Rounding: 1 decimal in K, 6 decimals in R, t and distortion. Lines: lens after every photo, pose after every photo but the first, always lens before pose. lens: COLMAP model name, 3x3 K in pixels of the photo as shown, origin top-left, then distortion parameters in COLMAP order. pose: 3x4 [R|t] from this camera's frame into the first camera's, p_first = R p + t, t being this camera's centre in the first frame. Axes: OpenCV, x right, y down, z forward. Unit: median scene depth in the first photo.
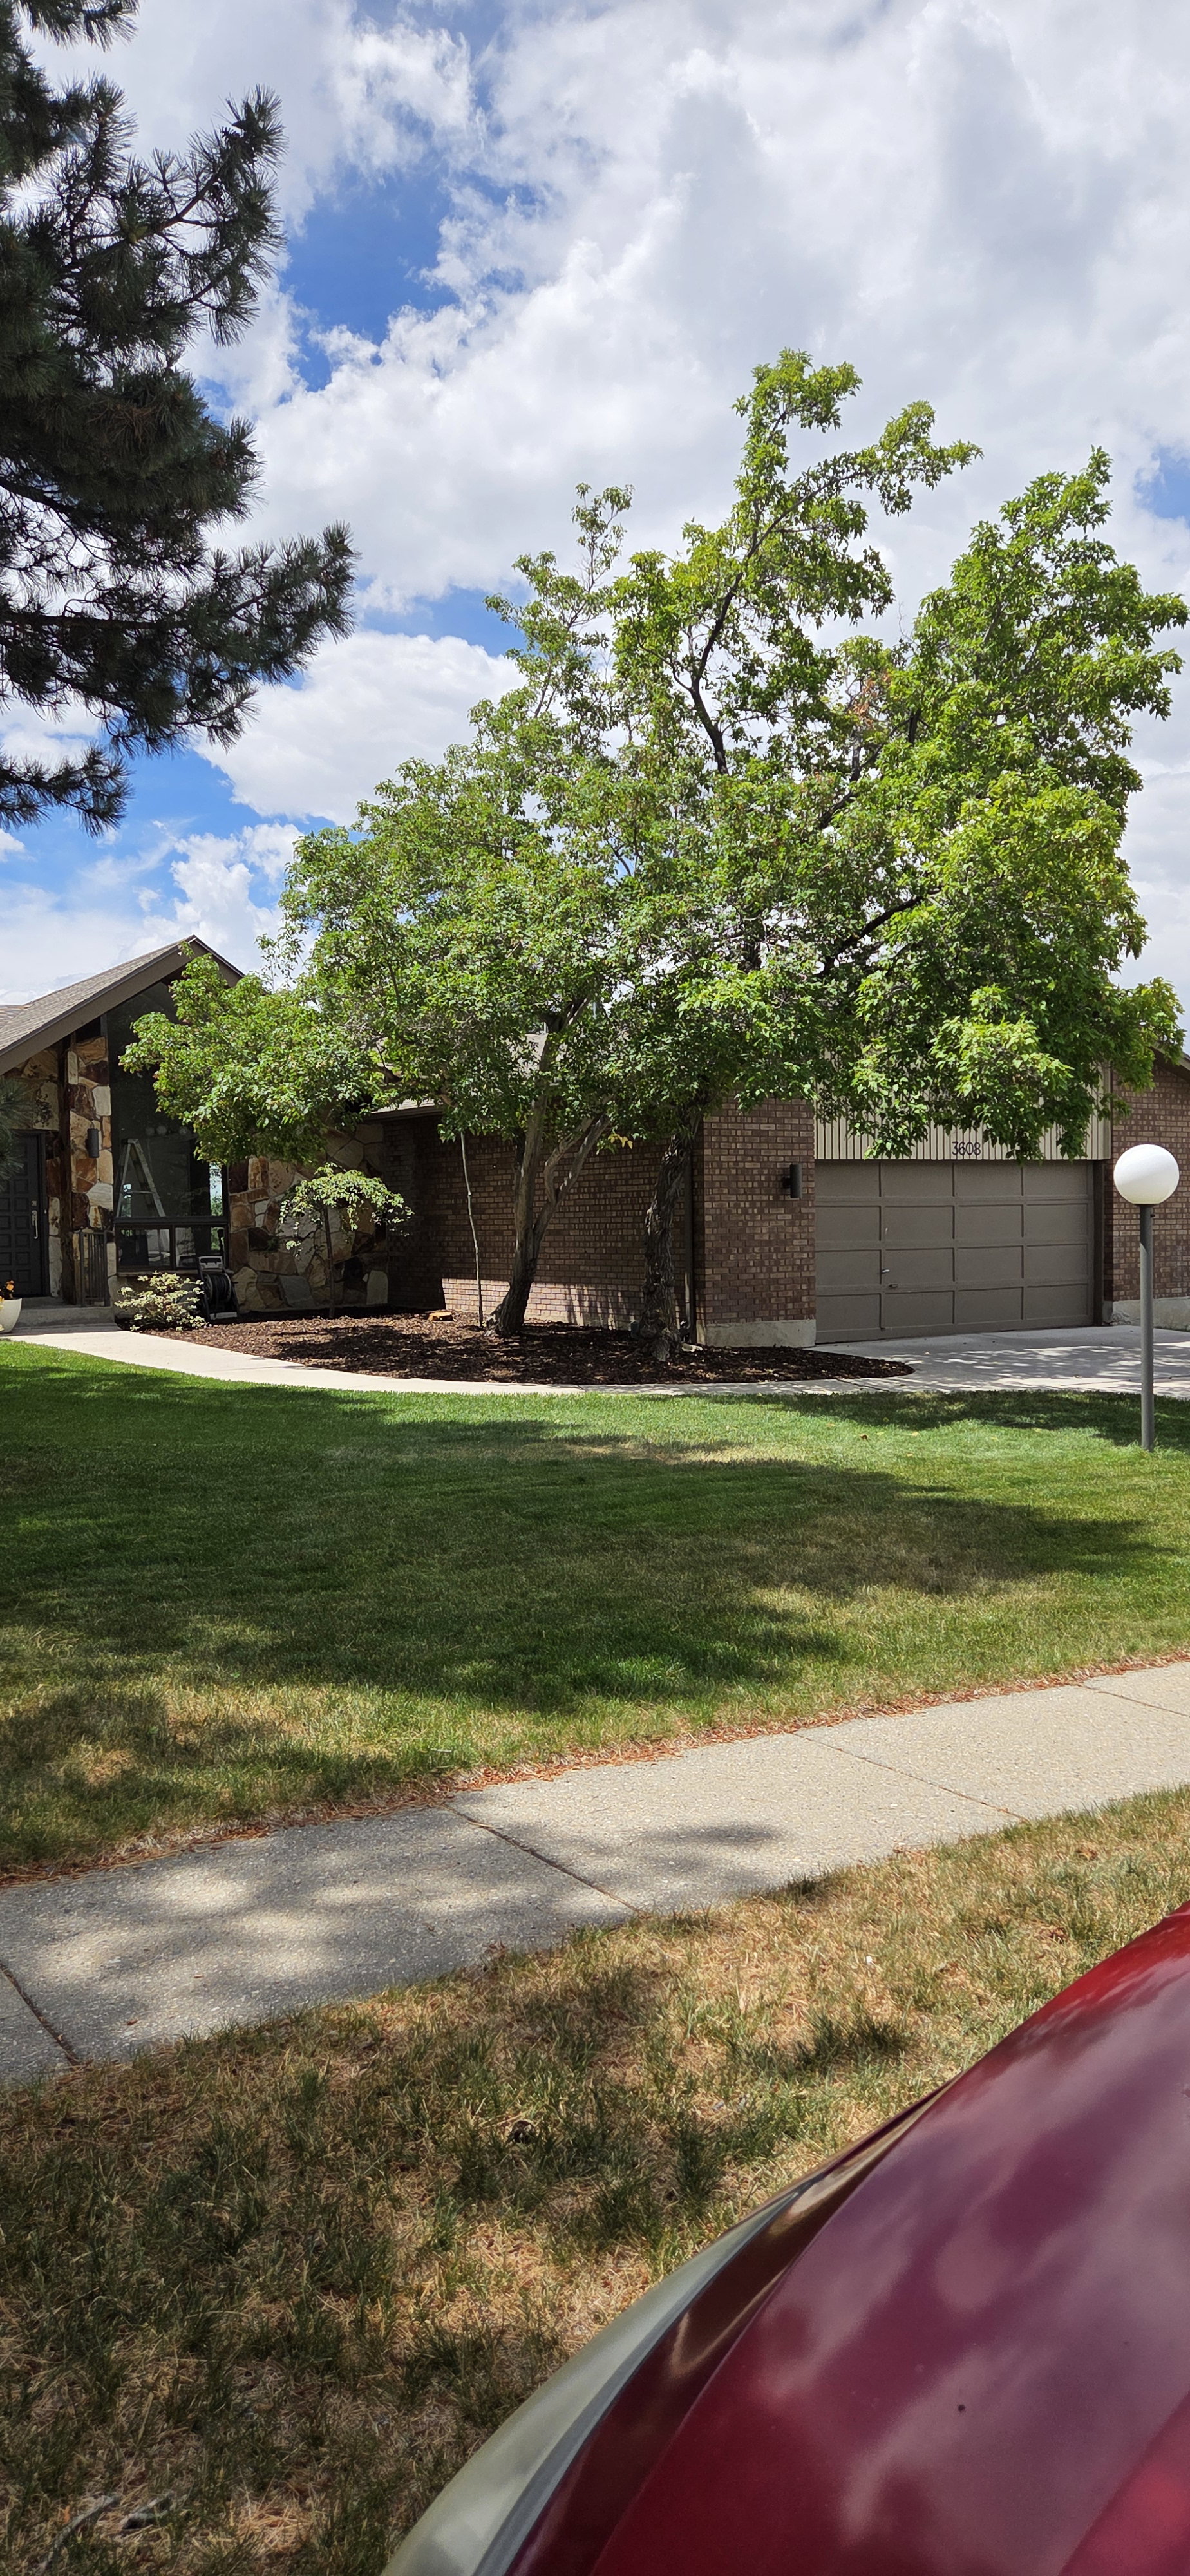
lens RADIAL K [[1697.1, 0, 595.0], [0, 1697.1, 1288.0], [0, 0, 1]] dist [0.058368, -0.067188]
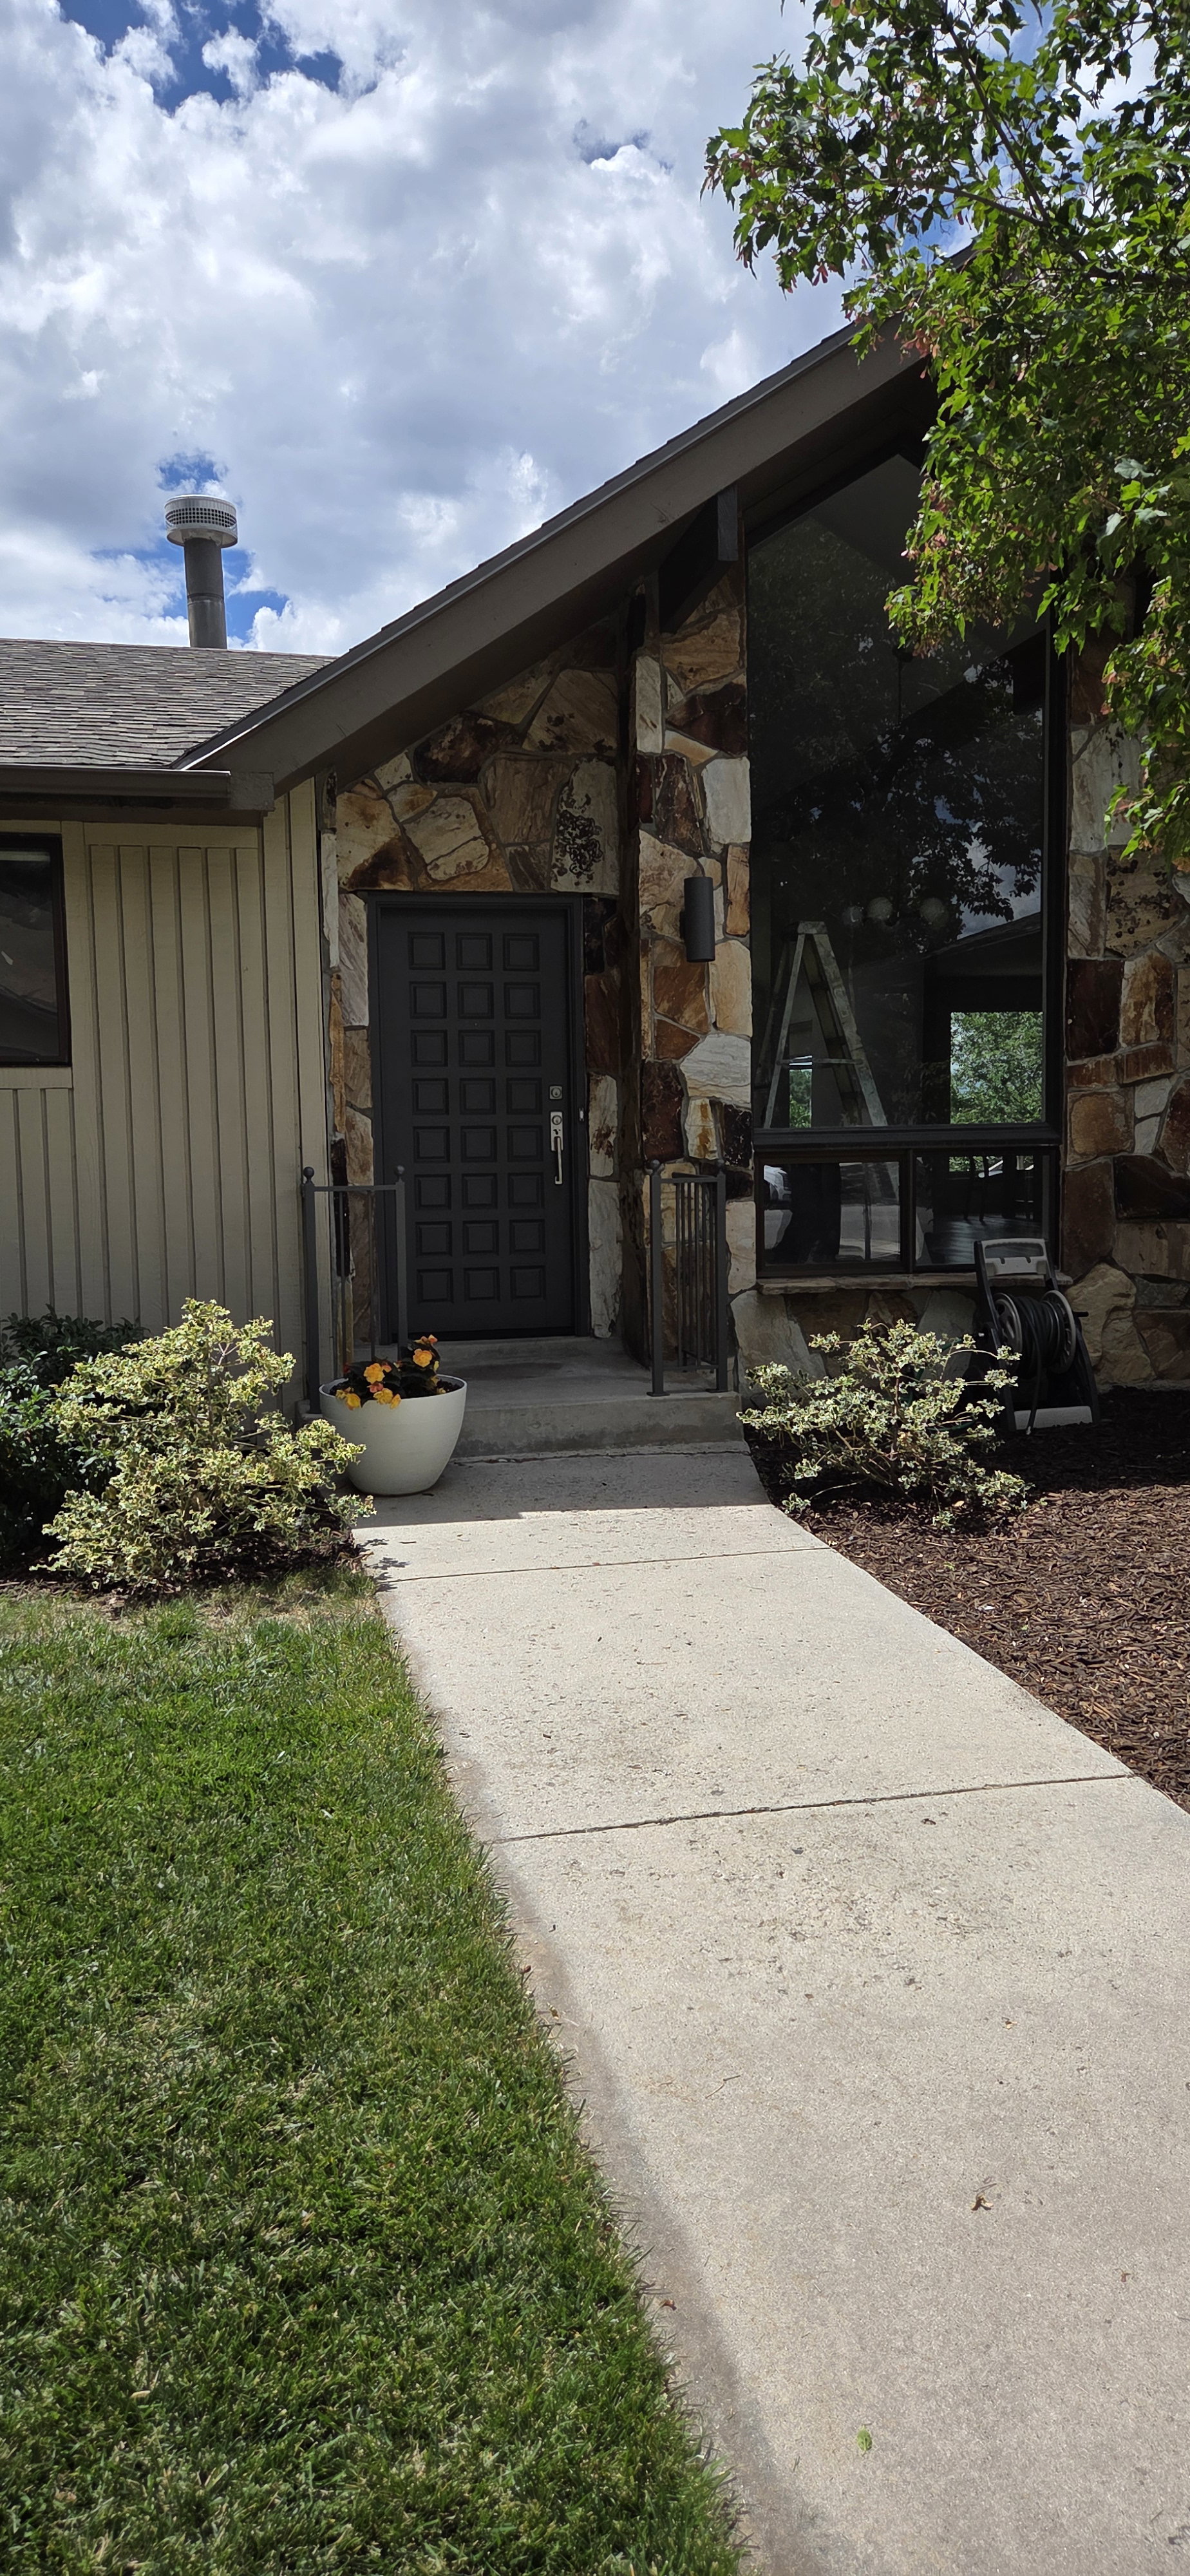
lens RADIAL K [[1697.1, 0, 595.0], [0, 1697.1, 1288.0], [0, 0, 1]] dist [0.058368, -0.067188]
pose [[0.922597, 0.038292, -0.383861, -0.174555], [-0.012351, 0.997483, 0.069819, -0.032915], [0.385569, -0.059673, 0.920747, 0.657258]]
